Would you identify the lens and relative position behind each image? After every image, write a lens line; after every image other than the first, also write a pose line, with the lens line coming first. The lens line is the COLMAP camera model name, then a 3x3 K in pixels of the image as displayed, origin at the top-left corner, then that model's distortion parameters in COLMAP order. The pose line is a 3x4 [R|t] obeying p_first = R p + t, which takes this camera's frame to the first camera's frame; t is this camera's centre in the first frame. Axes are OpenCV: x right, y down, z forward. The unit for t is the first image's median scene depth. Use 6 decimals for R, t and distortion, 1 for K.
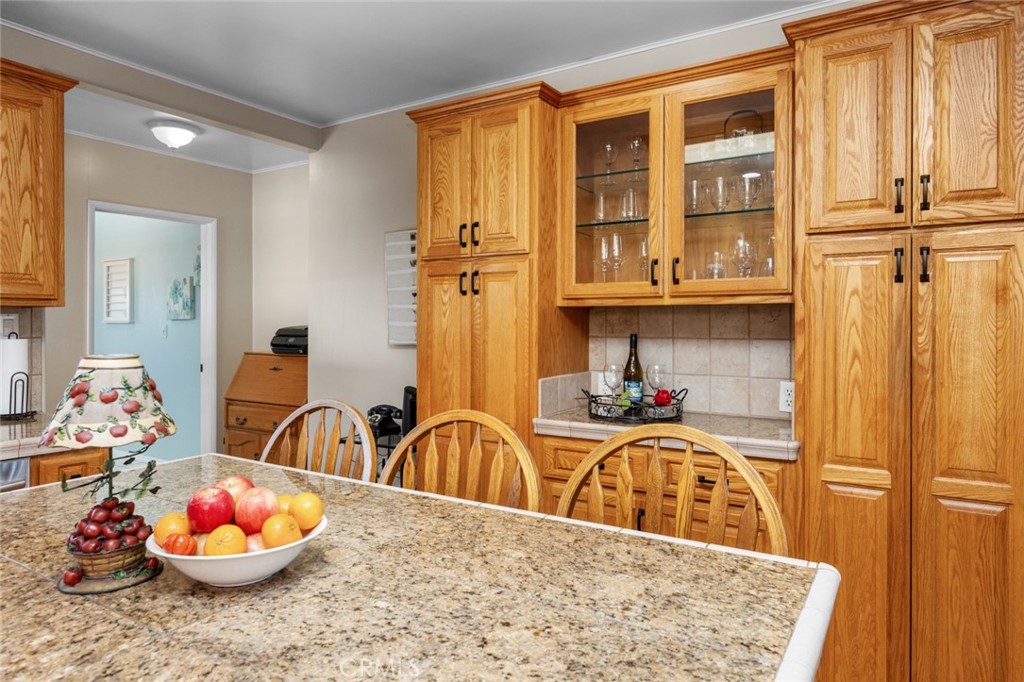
lens RADIAL K [[631.4, 0, 511.9], [0, 631.4, 326.5], [0, 0, 1]] dist [-0.002690, -0.000378]
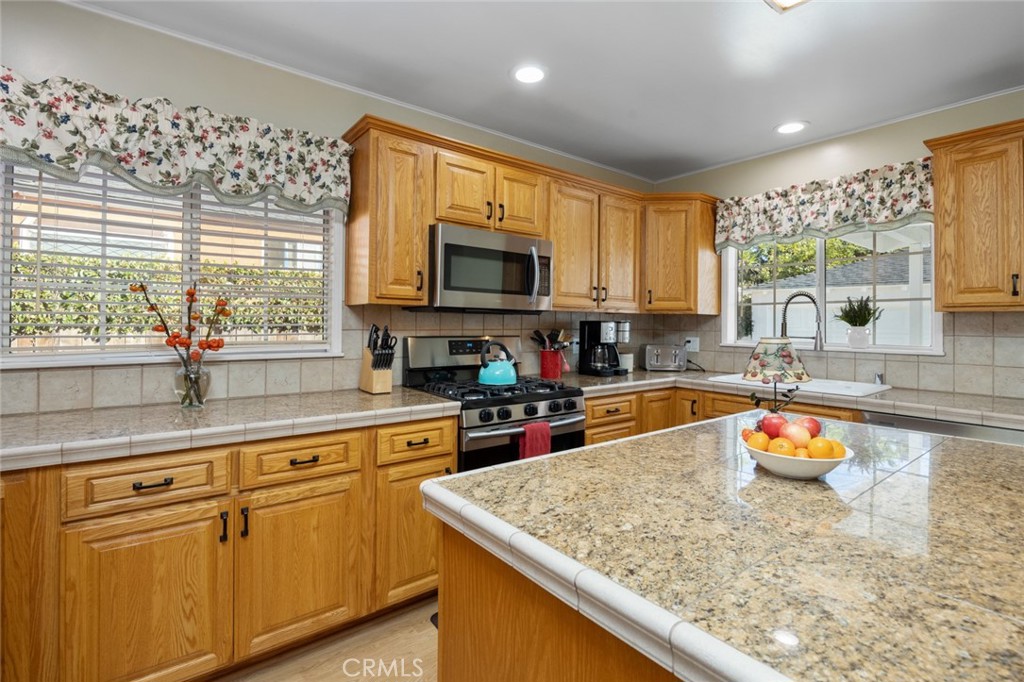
lens RADIAL K [[474.2, 0, 512.1], [0, 474.2, 318.9], [0, 0, 1]] dist [-0.012169, 0.000081]
pose [[-0.342615, -0.012992, -0.939386, 1.100724], [-0.013195, 0.999872, -0.009016, 0.018709], [0.939383, 0.009306, -0.342743, 0.844055]]
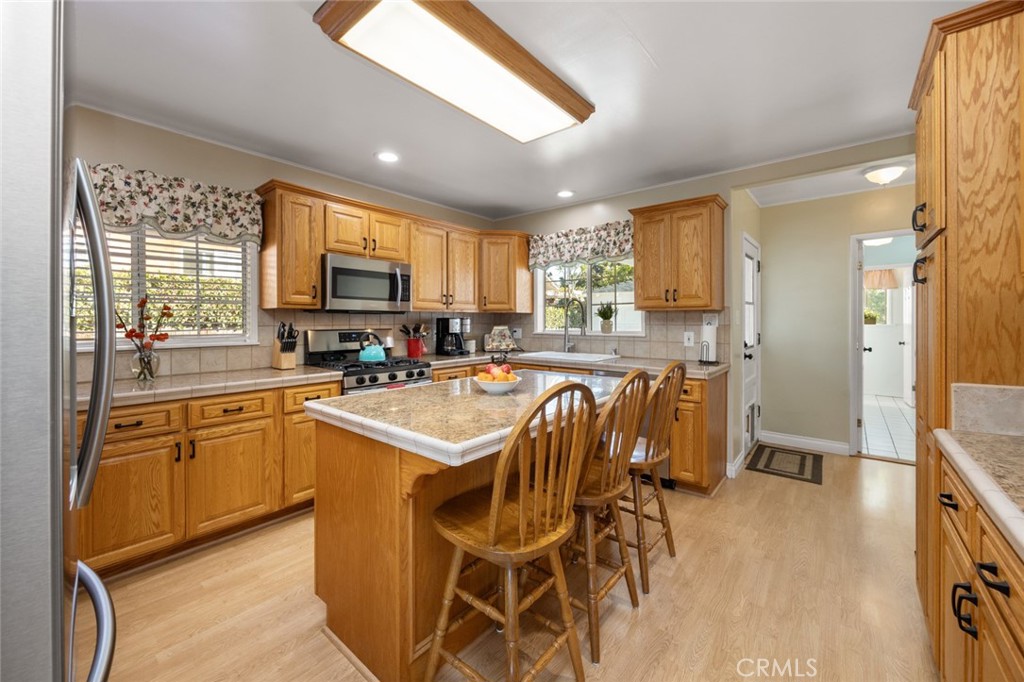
lens RADIAL K [[401.0, 0, 488.6], [0, 401.0, 322.1], [0, 0, 1]] dist [-0.000179, -0.000078]
pose [[-0.166175, 0.003706, -0.986089, 1.252933], [-0.002657, 0.999988, 0.004206, 0.018784], [0.986093, 0.003319, -0.166163, 0.965672]]
